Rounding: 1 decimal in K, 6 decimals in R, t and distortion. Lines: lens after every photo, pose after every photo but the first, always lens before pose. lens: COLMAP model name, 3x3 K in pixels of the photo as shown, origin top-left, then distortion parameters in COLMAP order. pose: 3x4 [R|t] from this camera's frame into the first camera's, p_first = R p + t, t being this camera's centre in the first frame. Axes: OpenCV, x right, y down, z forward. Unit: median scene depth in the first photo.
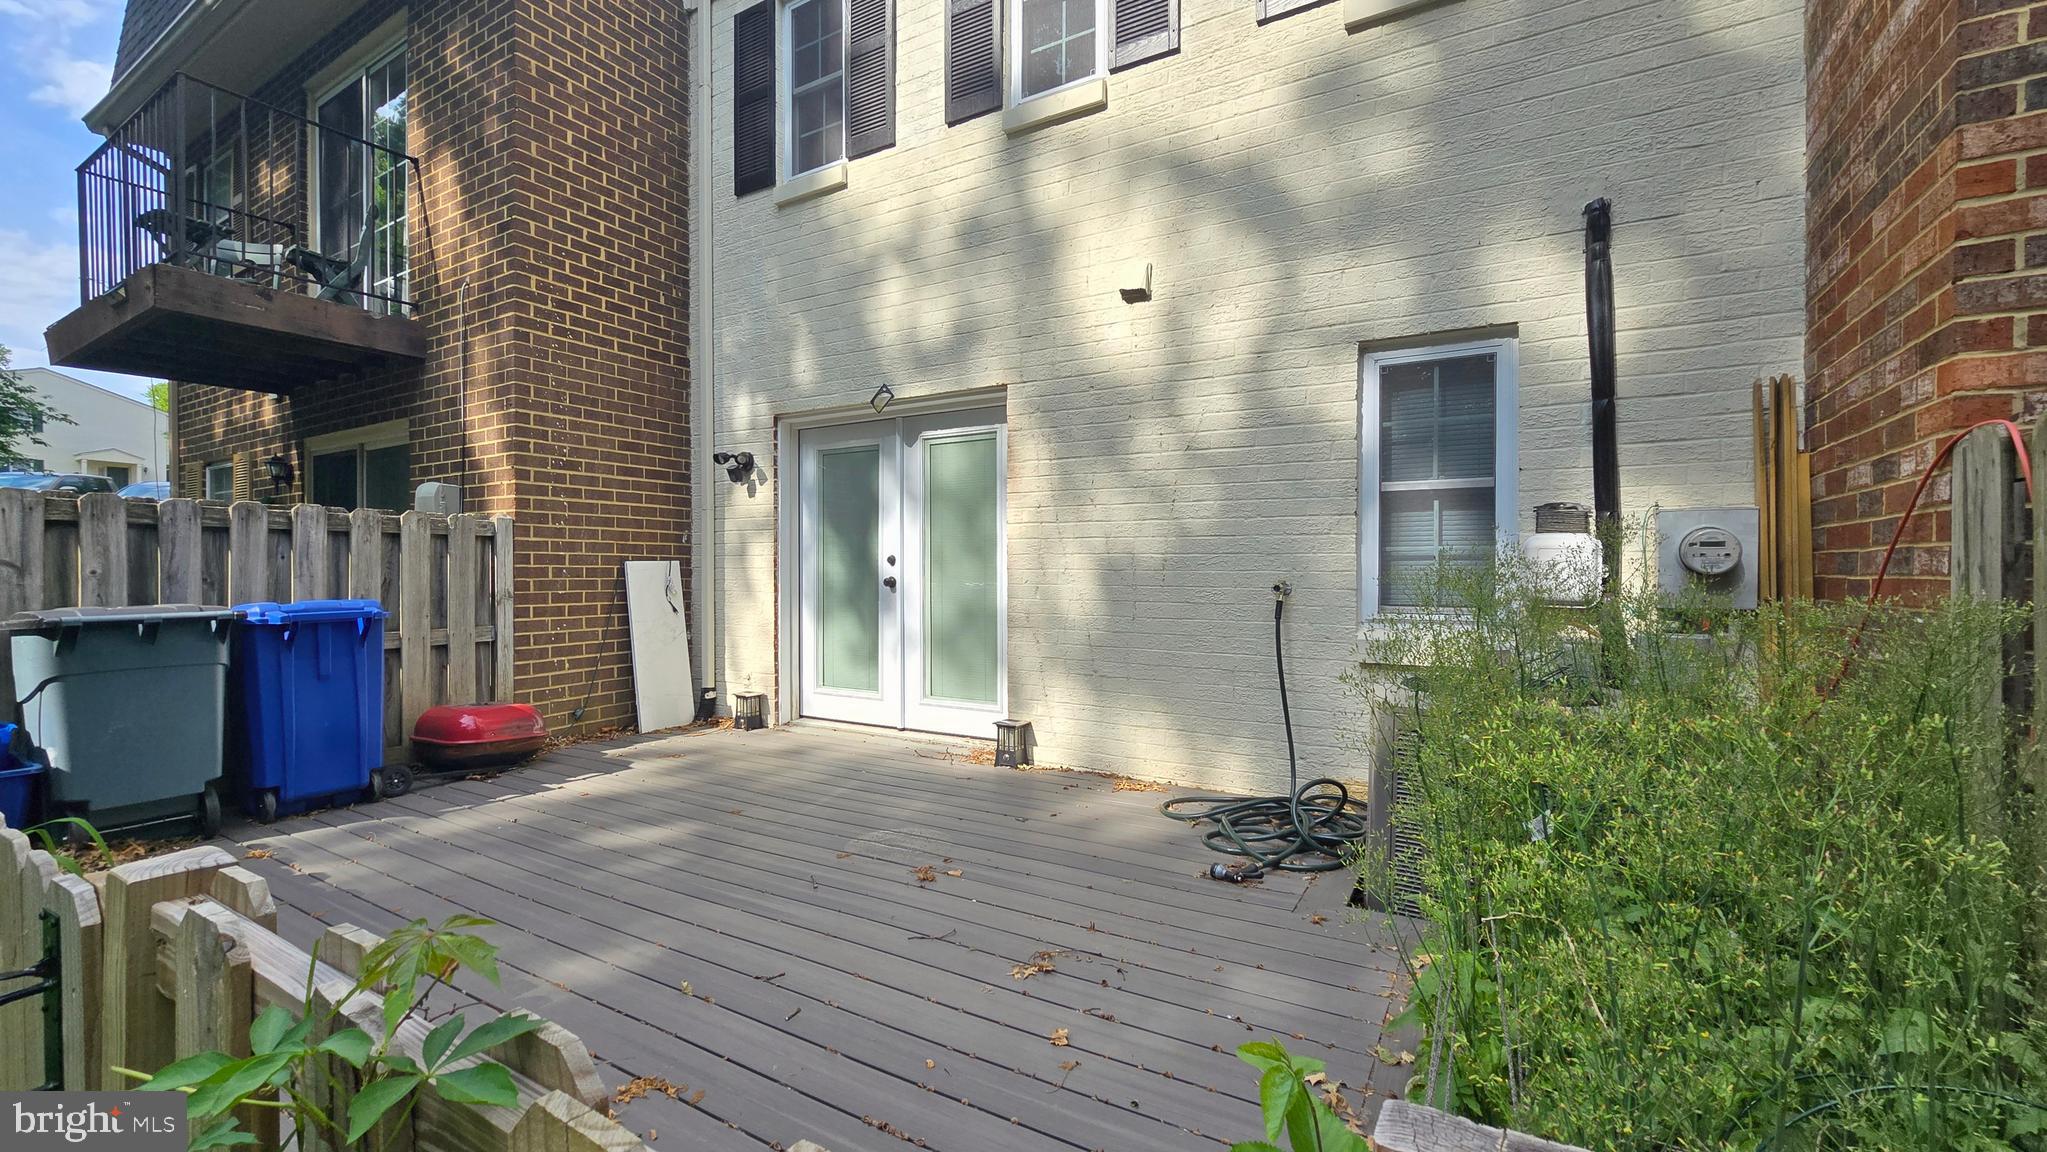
lens RADIAL K [[889.3, 0, 993.6], [0, 889.3, 568.7], [0, 0, 1]] dist [-0.011737, 0.000034]
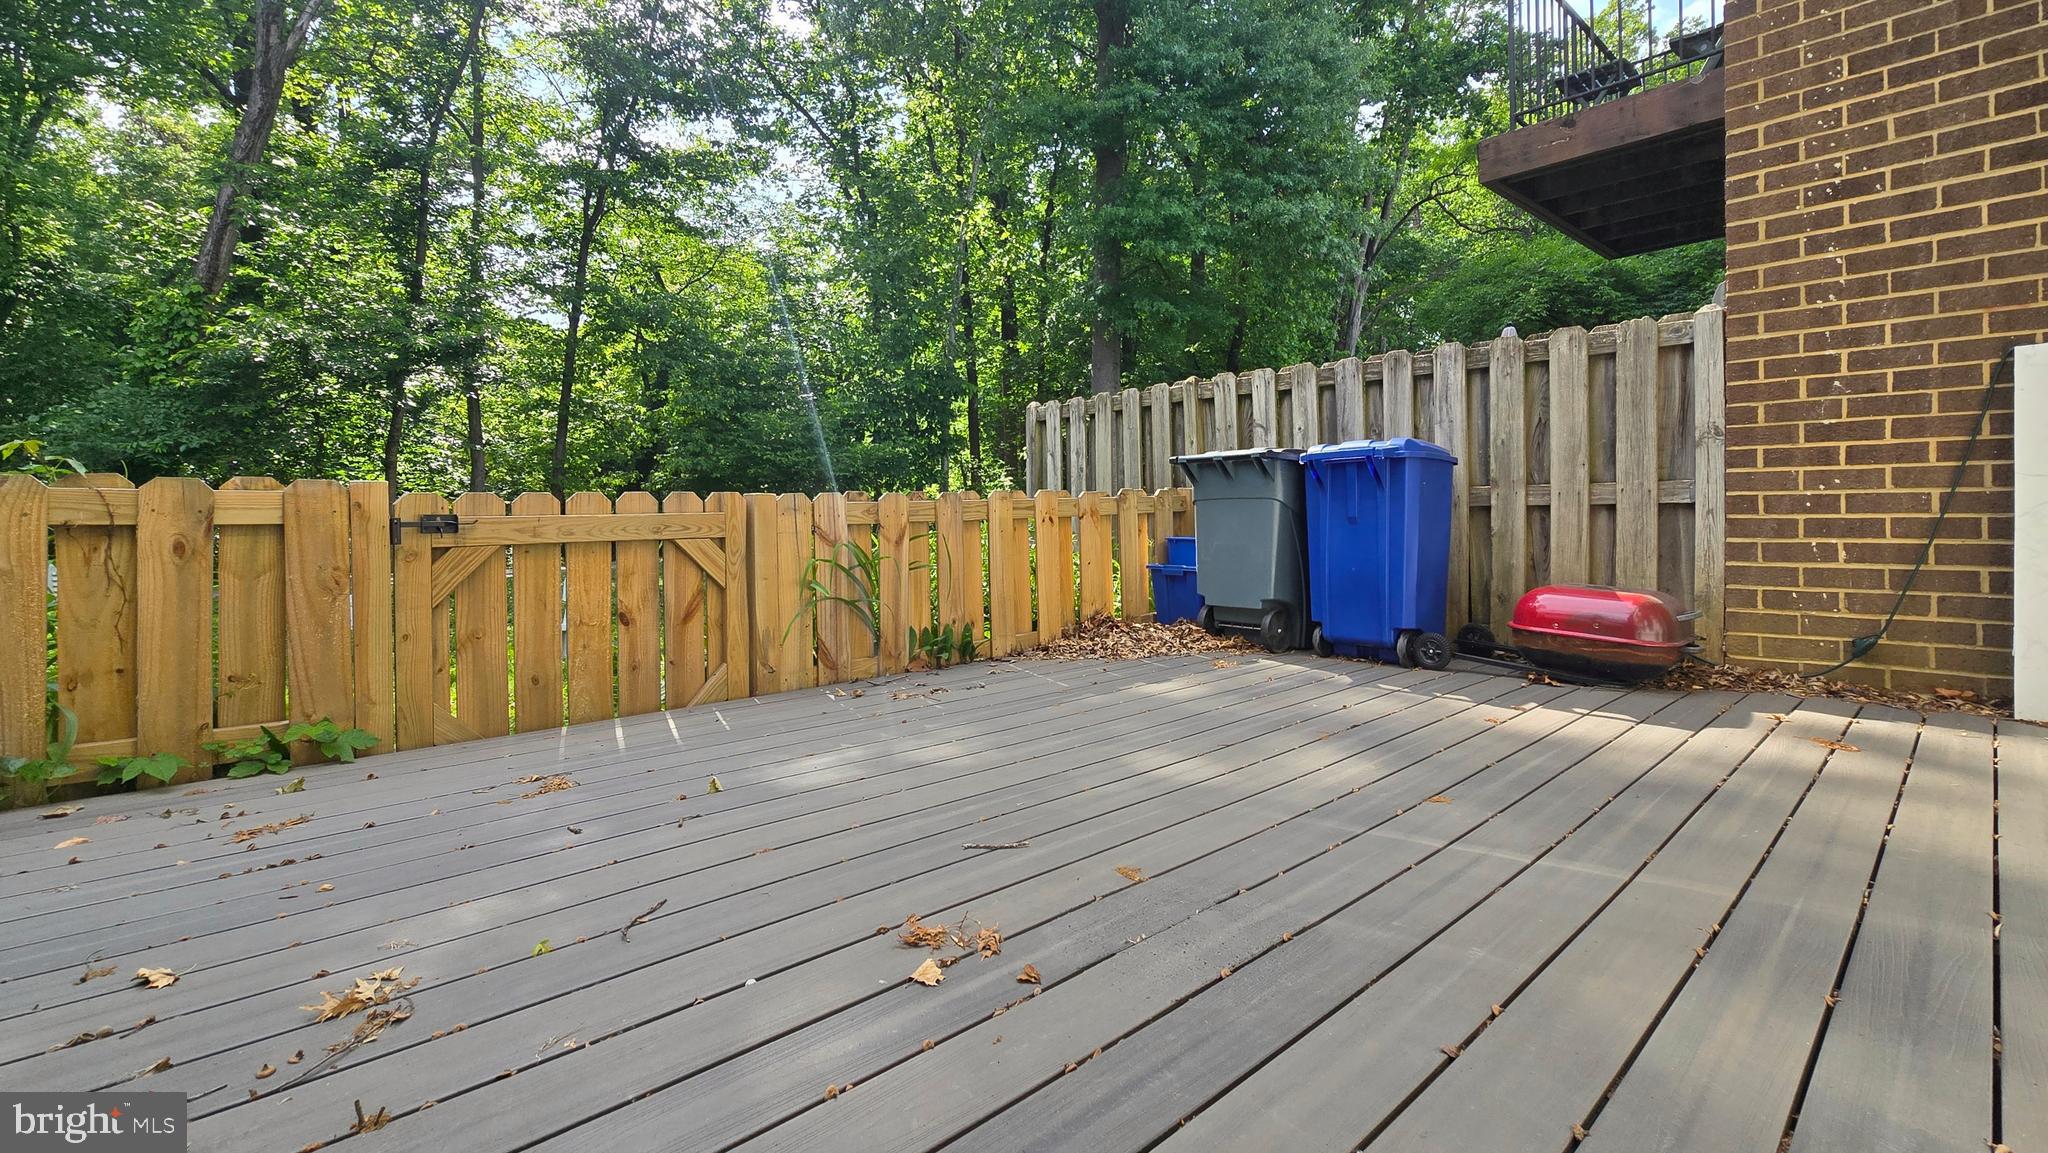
lens RADIAL K [[889.8, 0, 1028.0], [0, 889.8, 511.3], [0, 0, 1]] dist [-0.011737, 0.000034]
pose [[-0.299805, 0.004114, -0.953992, 0.198129], [0.007733, 0.999968, 0.001882, 0.080335], [0.953969, -0.006813, -0.299827, 0.709532]]
